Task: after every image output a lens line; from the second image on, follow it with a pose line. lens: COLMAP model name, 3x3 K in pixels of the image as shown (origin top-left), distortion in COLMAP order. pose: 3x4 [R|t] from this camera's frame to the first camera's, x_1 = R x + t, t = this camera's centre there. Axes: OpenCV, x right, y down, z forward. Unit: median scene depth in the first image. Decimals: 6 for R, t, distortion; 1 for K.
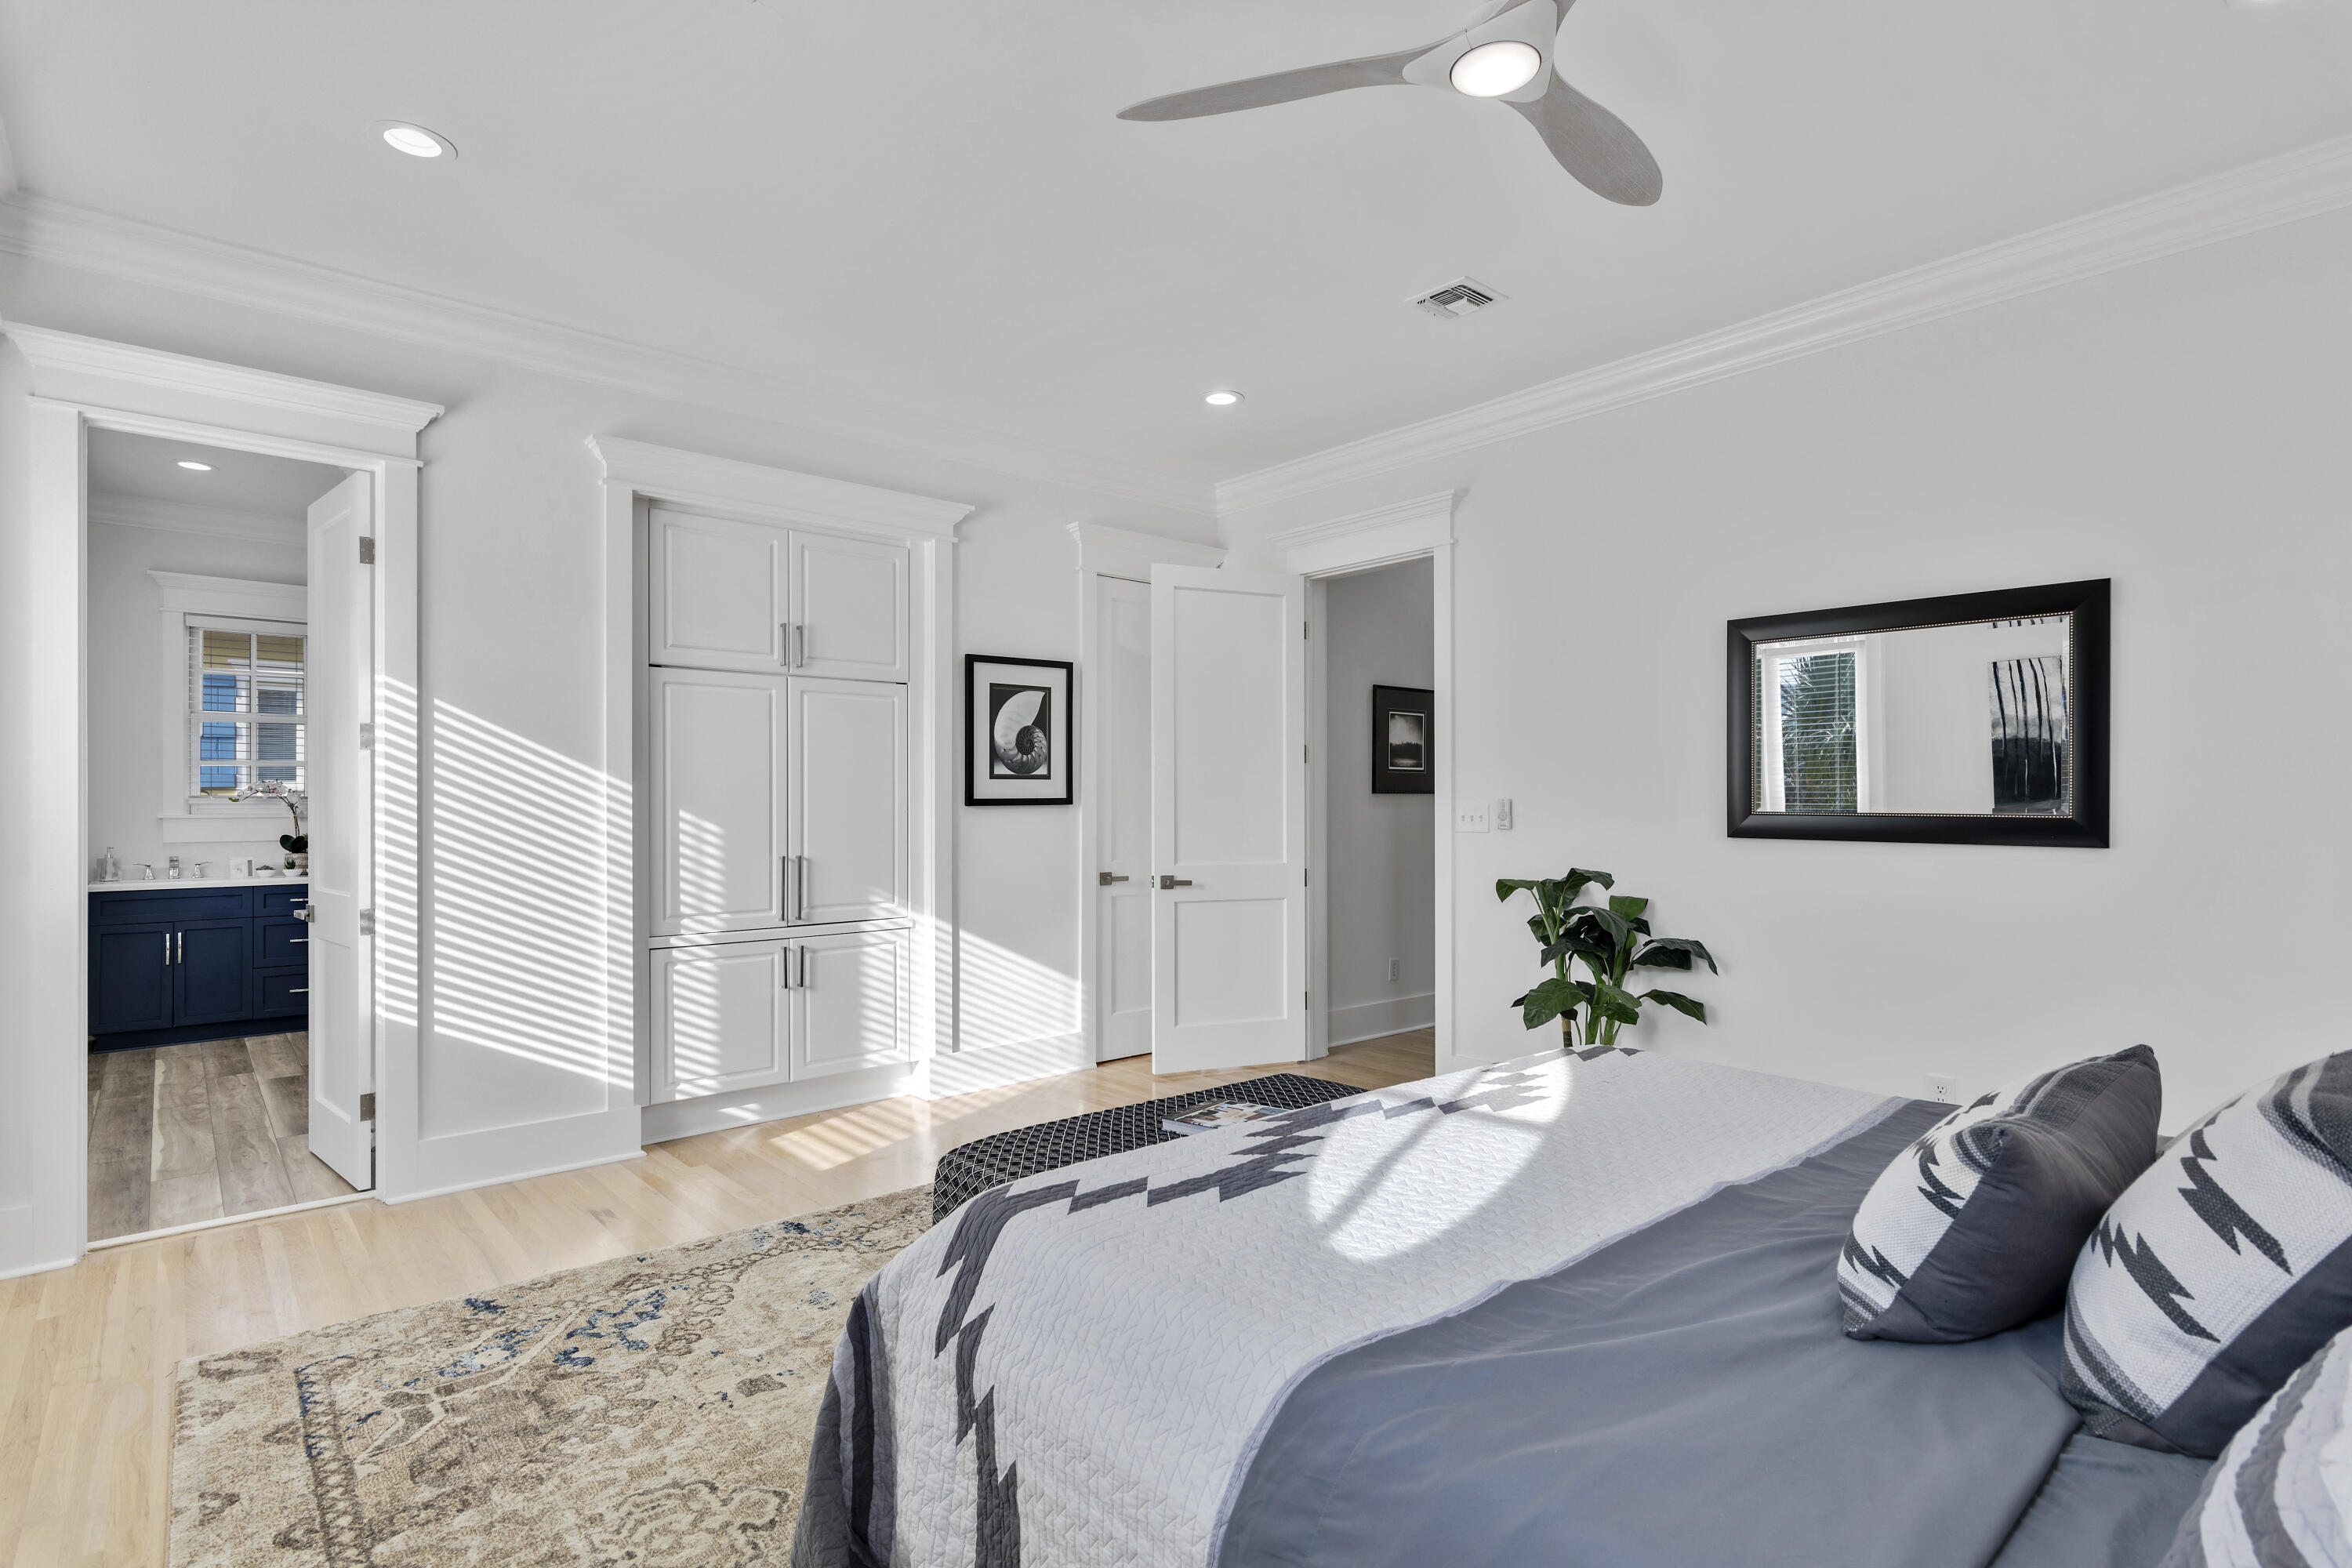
lens RADIAL K [[1140.1, 0, 1169.0], [0, 1140.1, 787.6], [0, 0, 1]] dist [-0.000364, 0.000050]
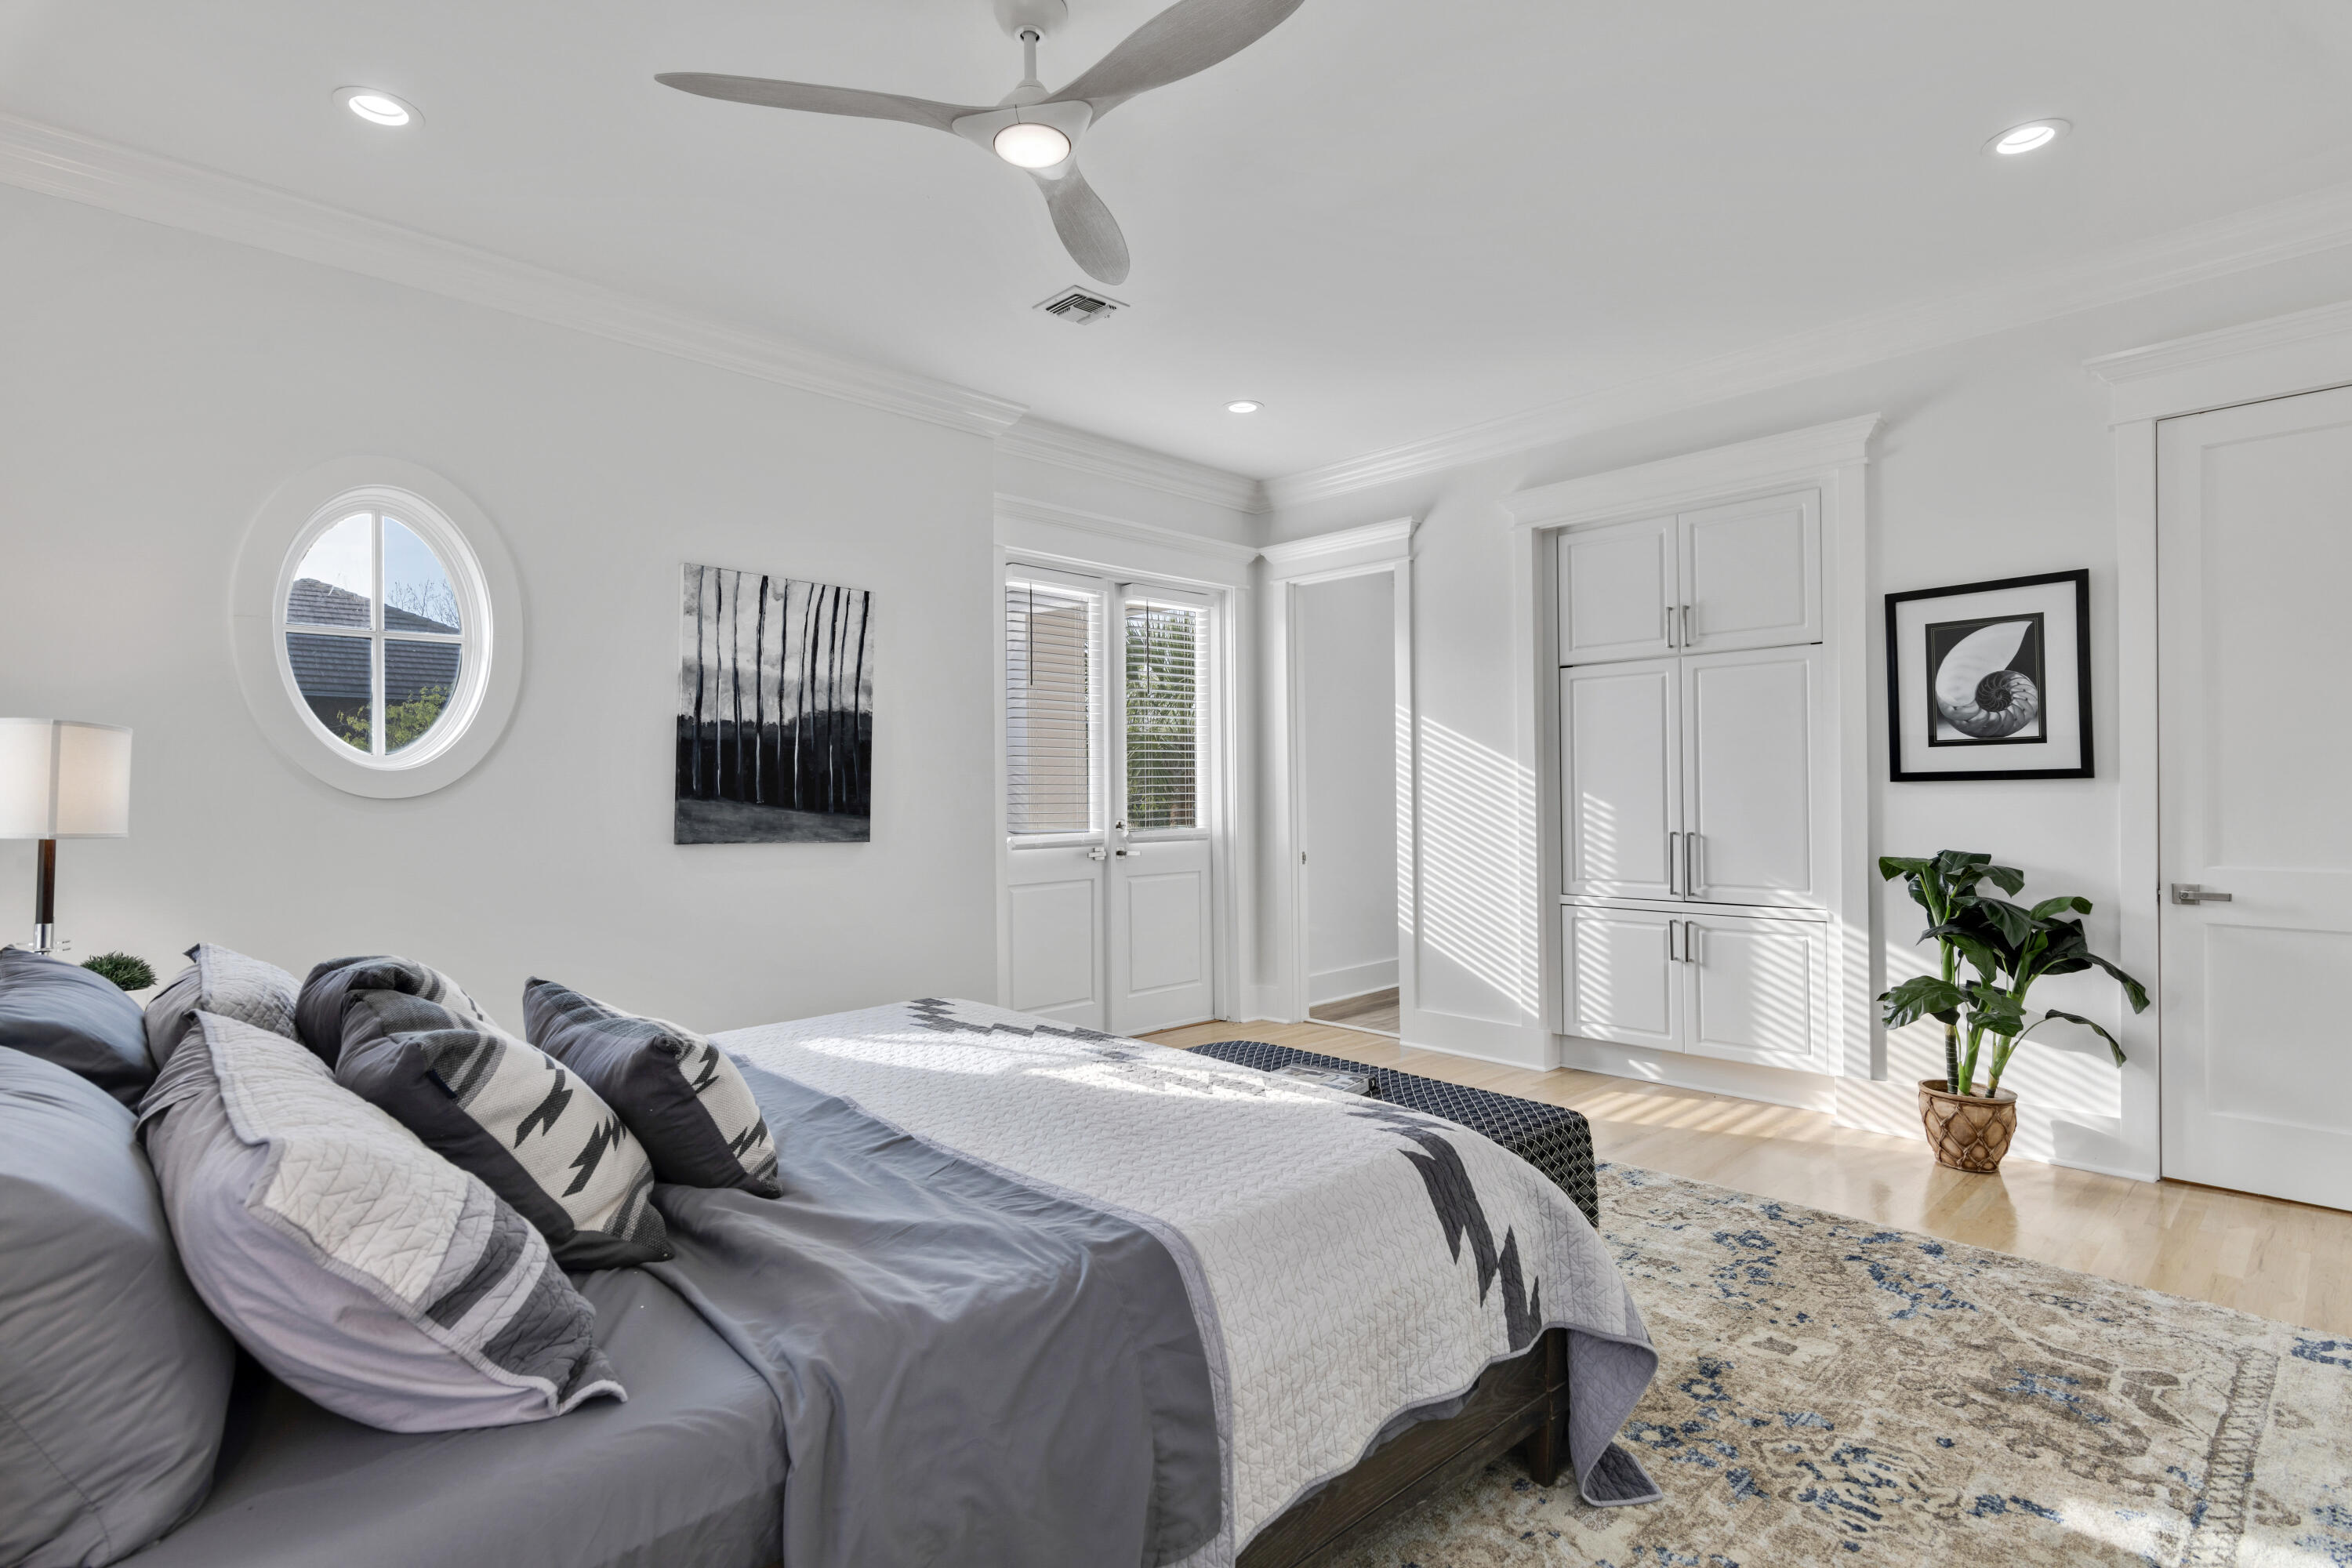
lens RADIAL K [[1147.1, 0, 1176.0], [0, 1147.1, 784.0], [0, 0, 1]] dist [0.033183, -0.026560]
pose [[0.062368, -0.008559, -0.998017, 0.652449], [0.020299, 0.999767, -0.007306, 0.014356], [0.997847, -0.019803, 0.062527, 0.468840]]
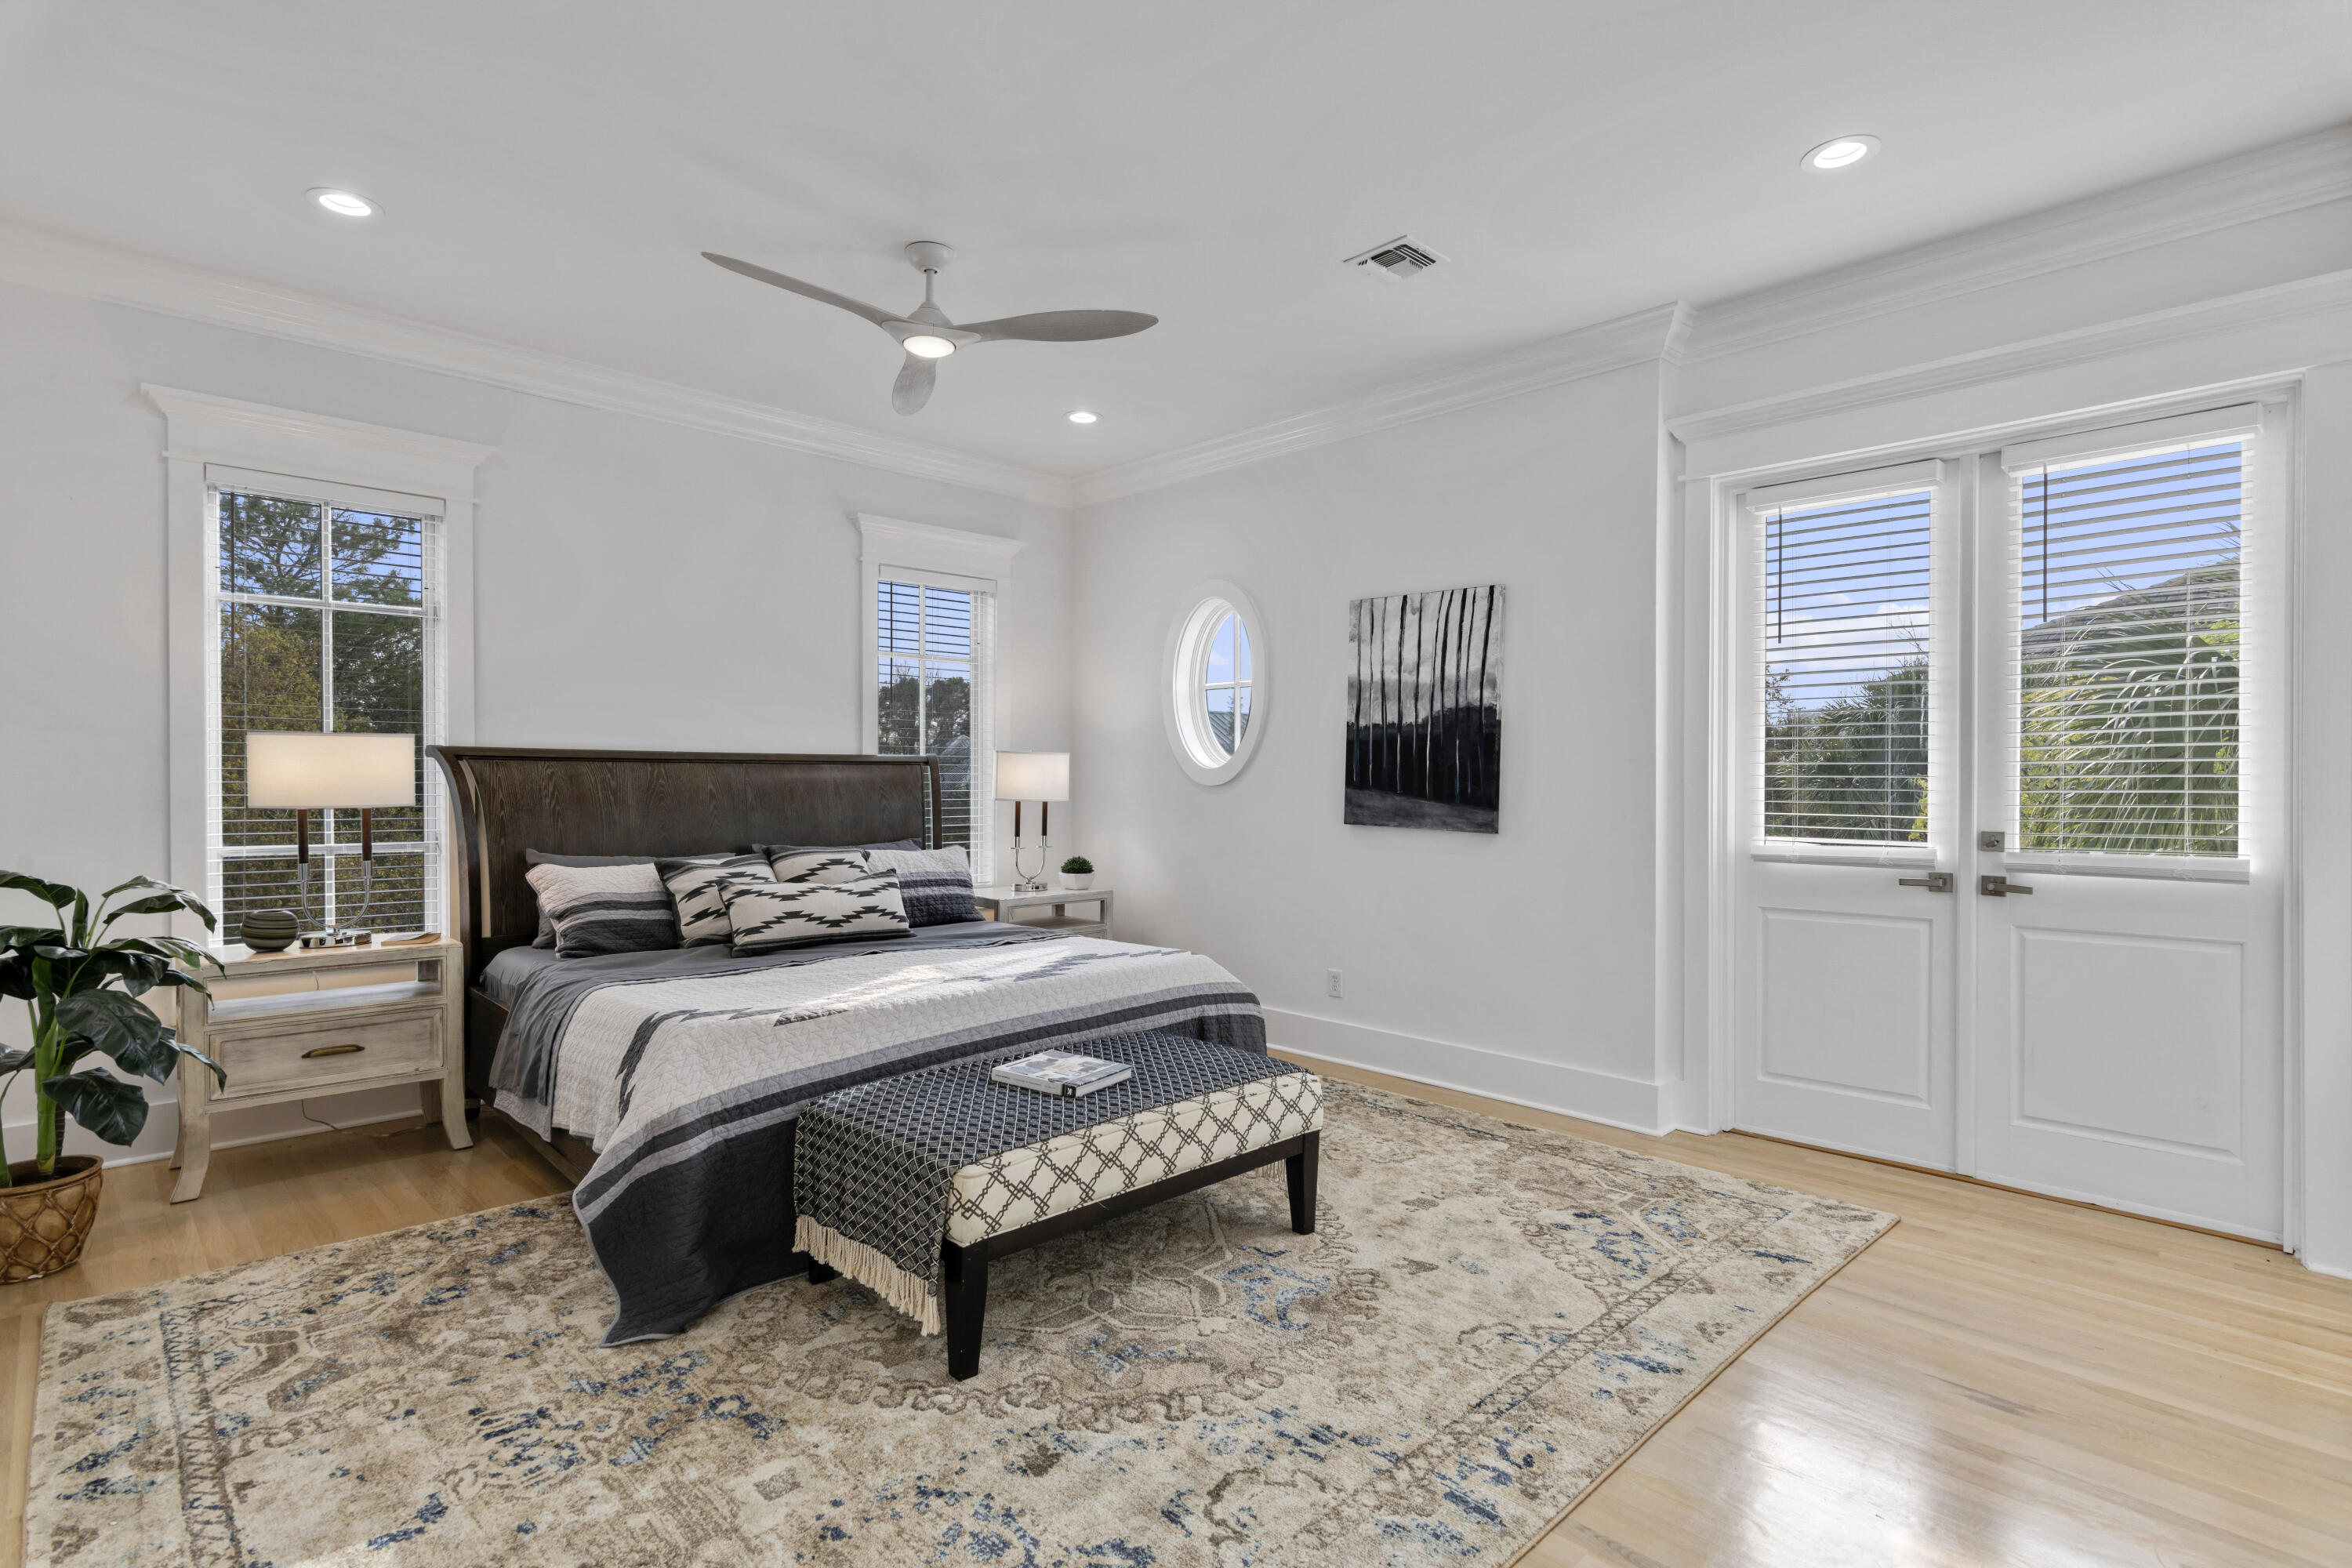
lens RADIAL K [[1140.1, 0, 1169.0], [0, 1140.1, 787.6], [0, 0, 1]] dist [-0.000364, 0.000050]
pose [[-0.997878, -0.000994, -0.065104, 0.016799], [-0.000692, 0.999989, -0.004662, 0.016233], [0.065108, -0.004607, -0.997868, 1.209123]]
